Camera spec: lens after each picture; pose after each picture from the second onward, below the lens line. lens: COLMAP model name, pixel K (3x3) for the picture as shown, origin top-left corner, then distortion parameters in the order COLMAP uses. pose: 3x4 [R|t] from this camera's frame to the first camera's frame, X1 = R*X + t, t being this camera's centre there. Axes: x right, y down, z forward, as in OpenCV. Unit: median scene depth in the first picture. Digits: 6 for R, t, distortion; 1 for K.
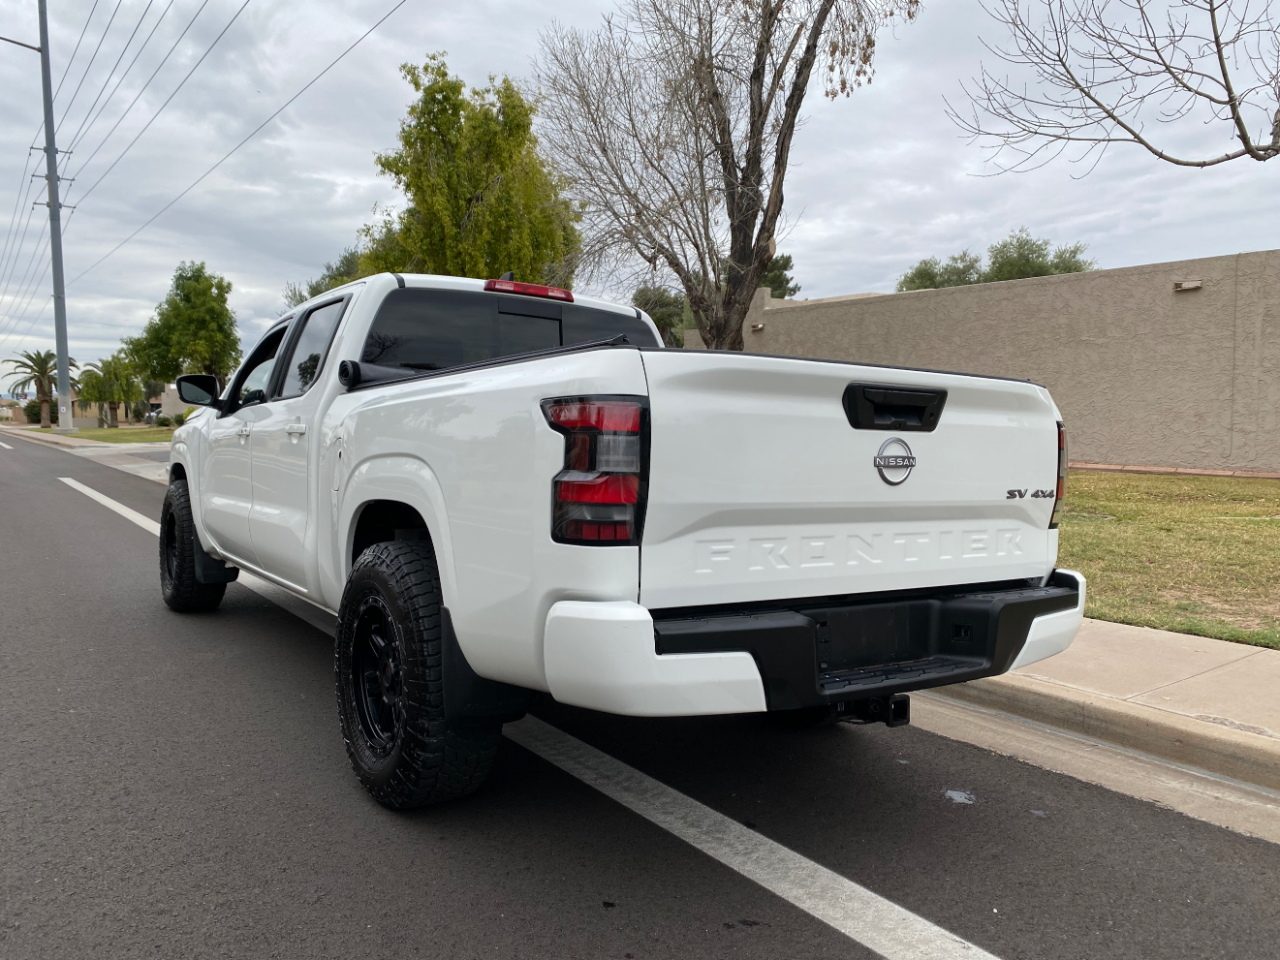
lens RADIAL K [[979.5, 0, 649.9], [0, 979.5, 482.0], [0, 0, 1]] dist [0.025682, -0.014875]
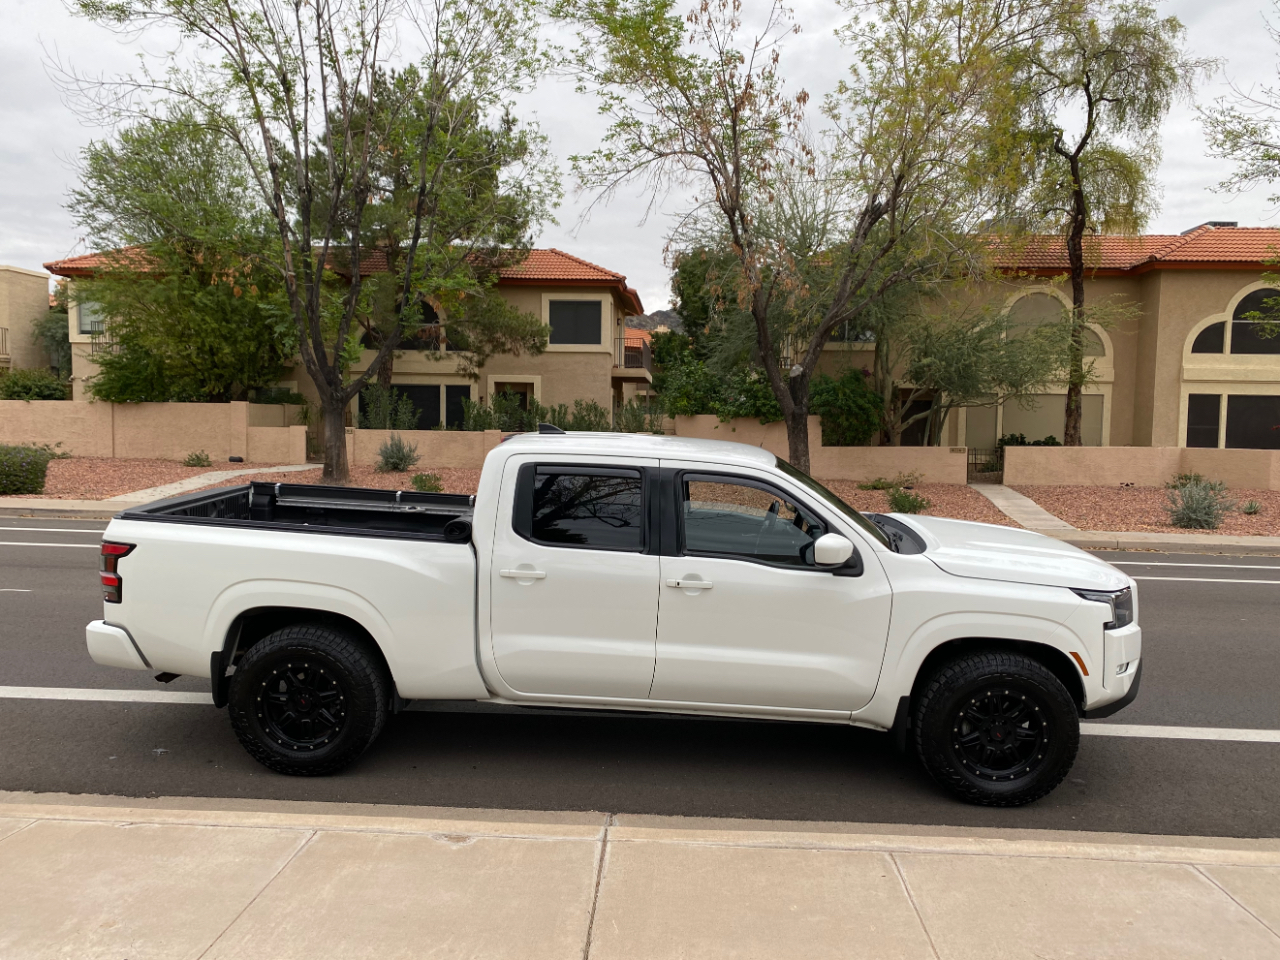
lens RADIAL K [[979.5, 0, 649.4], [0, 979.5, 485.1], [0, 0, 1]] dist [0.025682, -0.014875]
pose [[-0.615838, 0.042430, -0.786730, 0.249908], [-0.077110, 0.990509, 0.113780, -0.089231], [0.784091, 0.130735, -0.606721, 0.589043]]
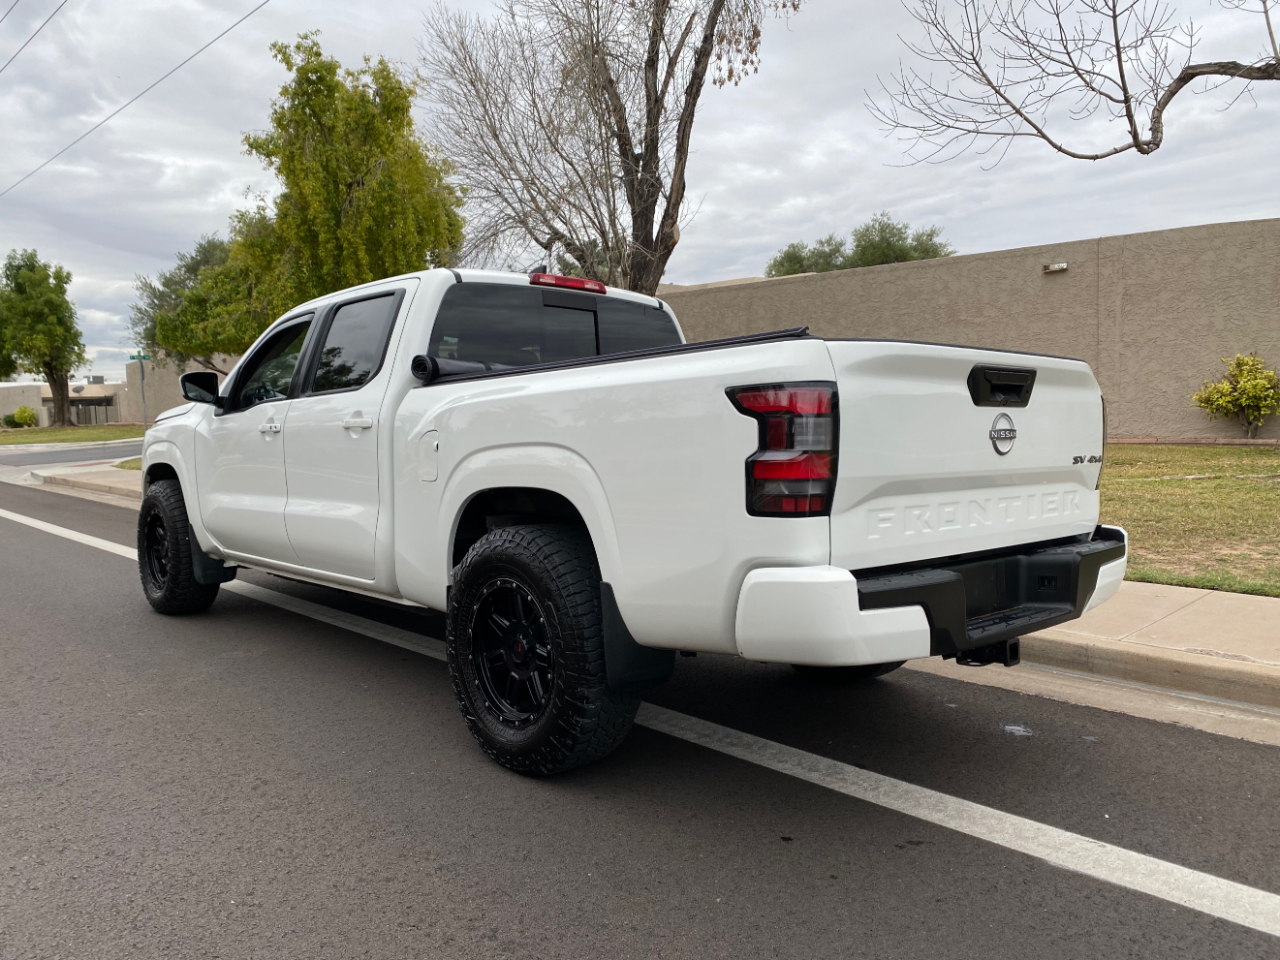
lens RADIAL K [[979.5, 0, 643.3], [0, 979.5, 488.2], [0, 0, 1]] dist [0.025682, -0.014875]
pose [[0.990454, -0.039274, 0.132133, -0.055518], [0.036434, 0.999051, 0.023849, -0.000092], [-0.132944, -0.018807, 0.990945, -0.012717]]
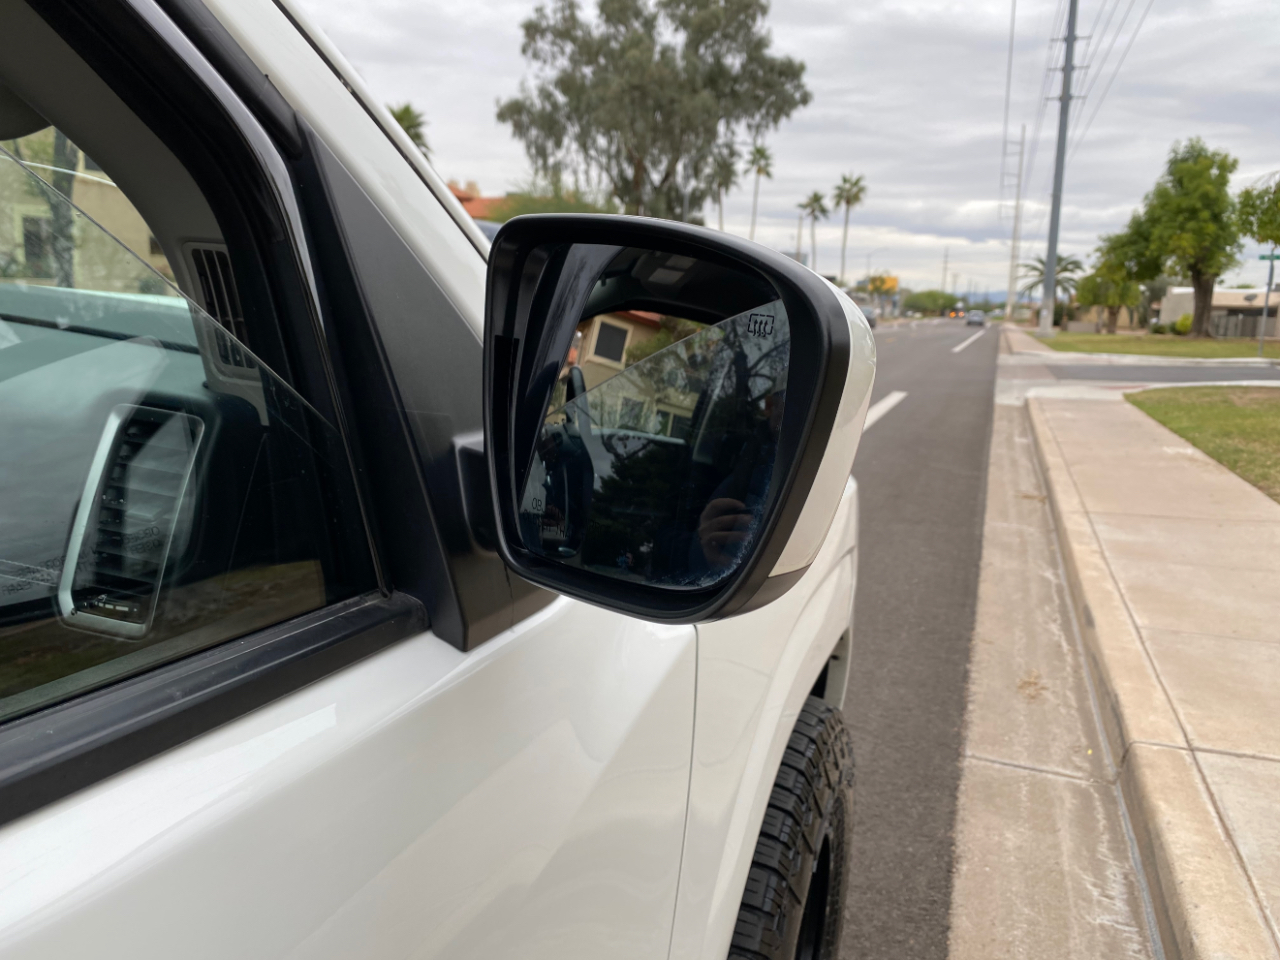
lens RADIAL K [[979.5, 0, 642.1], [0, 979.5, 453.4], [0, 0, 1]] dist [0.025682, -0.014875]
pose [[0.564936, 0.141730, -0.812871, -0.028464], [-0.087499, 0.989873, 0.111781, -0.034941], [0.820482, 0.007976, 0.571617, 0.415767]]
